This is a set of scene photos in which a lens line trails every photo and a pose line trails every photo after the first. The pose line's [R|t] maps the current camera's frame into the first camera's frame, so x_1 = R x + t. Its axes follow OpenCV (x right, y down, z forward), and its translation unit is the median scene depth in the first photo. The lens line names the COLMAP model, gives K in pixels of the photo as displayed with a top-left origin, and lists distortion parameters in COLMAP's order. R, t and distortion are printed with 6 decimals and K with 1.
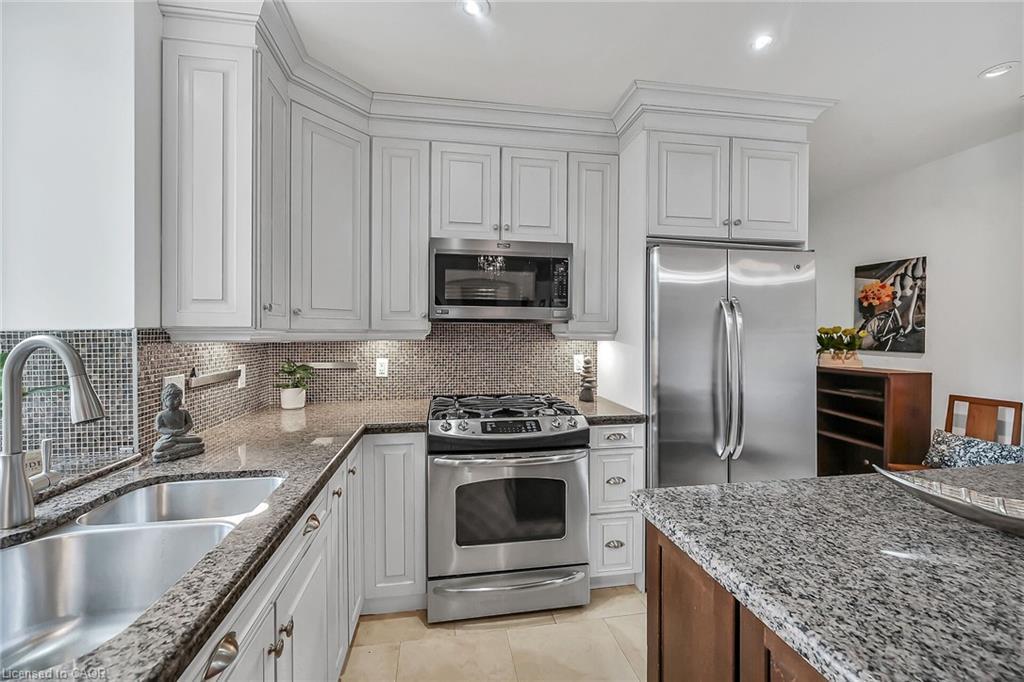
lens RADIAL K [[413.2, 0, 520.7], [0, 413.2, 332.5], [0, 0, 1]] dist [-0.006897, 0.001278]
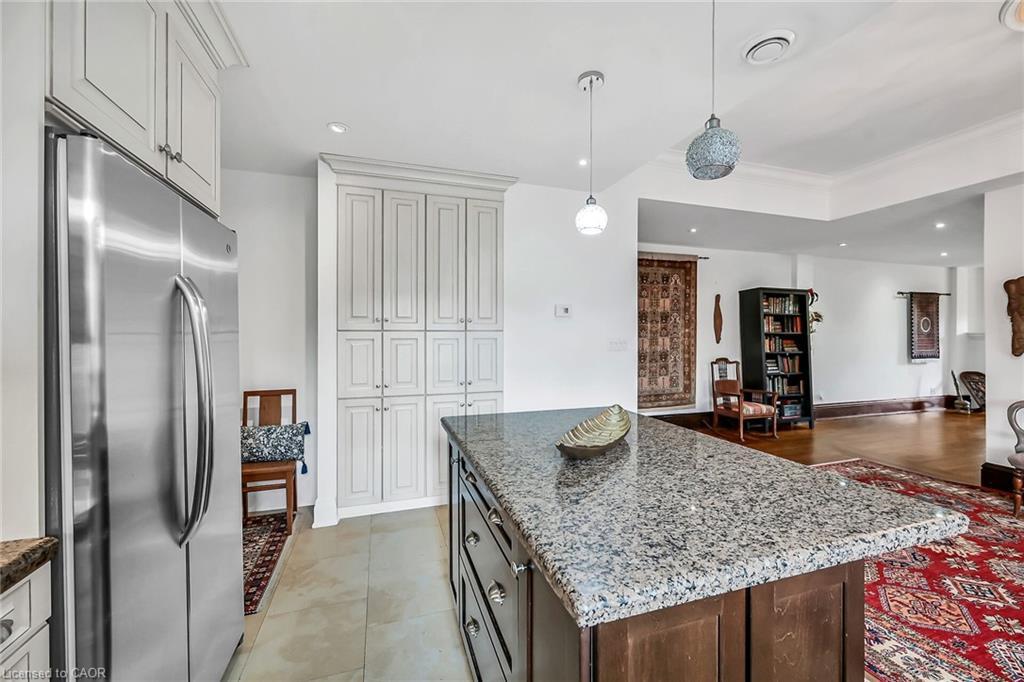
lens RADIAL K [[413.2, 0, 502.2], [0, 413.2, 335.2], [0, 0, 1]] dist [-0.006897, 0.001278]
pose [[-0.108998, -0.002206, 0.994039, -0.352821], [0.002824, 0.999993, 0.002529, 0.002886], [-0.994038, 0.003082, -0.108991, 1.392970]]
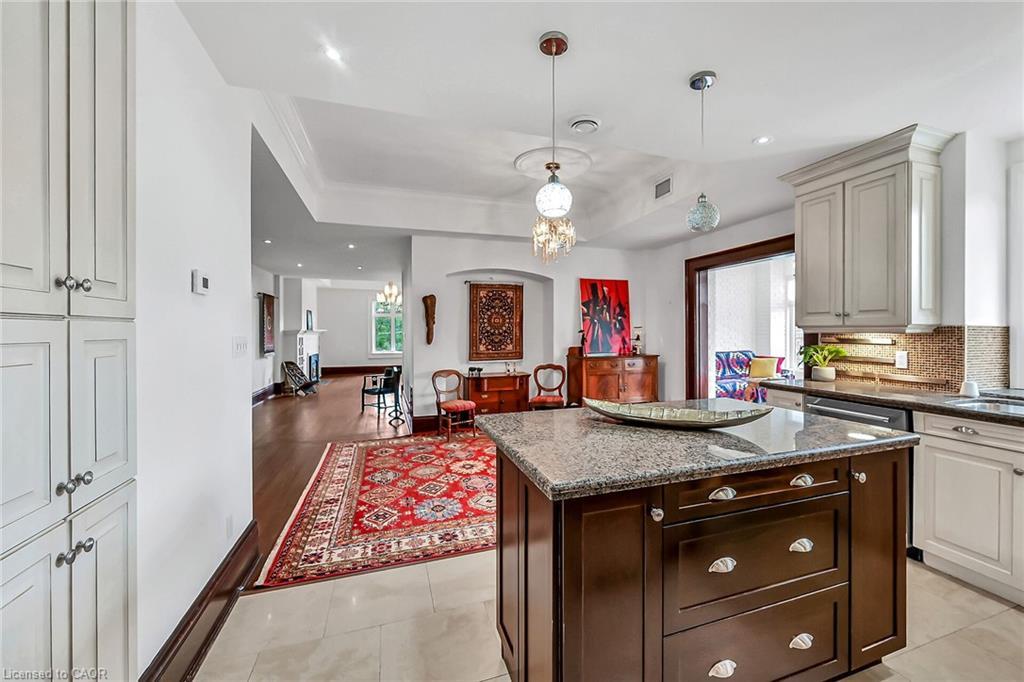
lens RADIAL K [[418.2, 0, 572.5], [0, 418.2, 328.8], [0, 0, 1]] dist [0.008629, -0.001097]
pose [[-0.979450, 0.002560, -0.201670, 2.200271], [0.003172, 0.999991, -0.002709, 0.011481], [0.201662, -0.003293, -0.979450, 2.730742]]
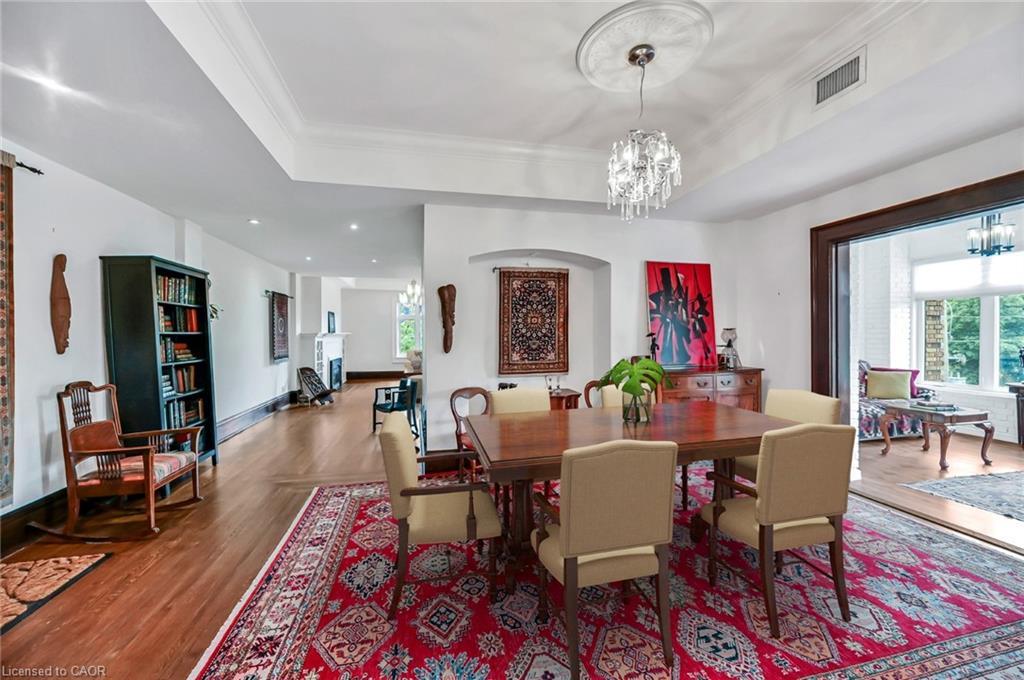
lens RADIAL K [[413.2, 0, 526.0], [0, 413.2, 345.3], [0, 0, 1]] dist [-0.006897, 0.001278]
pose [[-0.999218, 0.004891, -0.039233, 2.351482], [0.003701, 0.999532, 0.030354, 0.003573], [0.039363, 0.030185, -0.998769, 0.633166]]
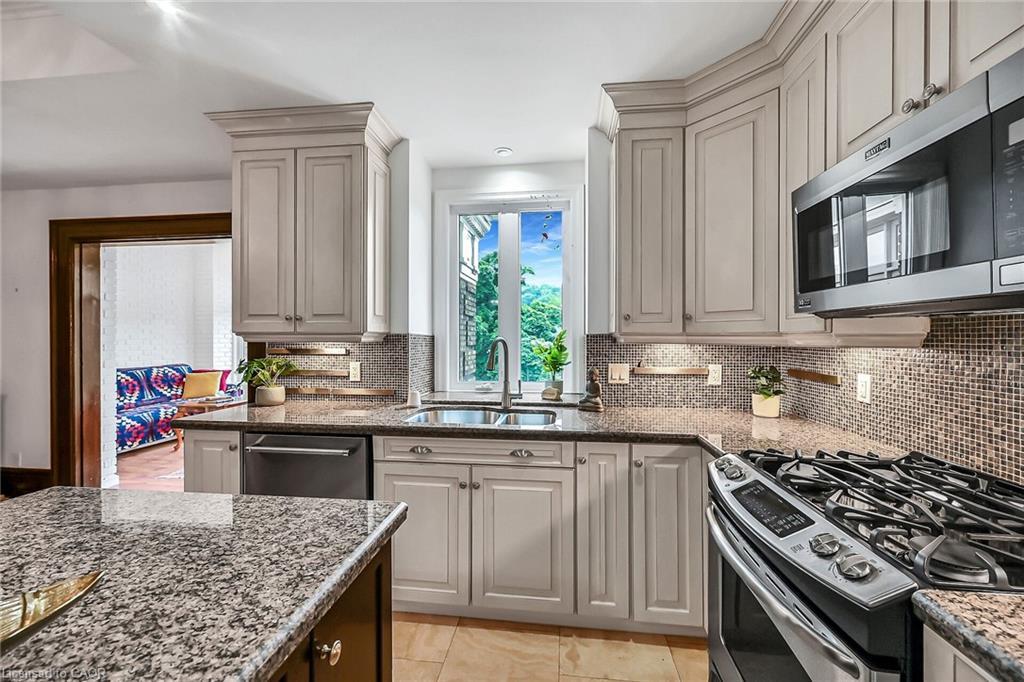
lens RADIAL K [[413.2, 0, 497.2], [0, 413.2, 342.1], [0, 0, 1]] dist [-0.006897, 0.001278]
pose [[-0.330856, 0.010700, -0.943620, 1.276310], [-0.000896, 0.999932, 0.011652, 0.011349], [0.943681, 0.004700, -0.330824, 1.781420]]
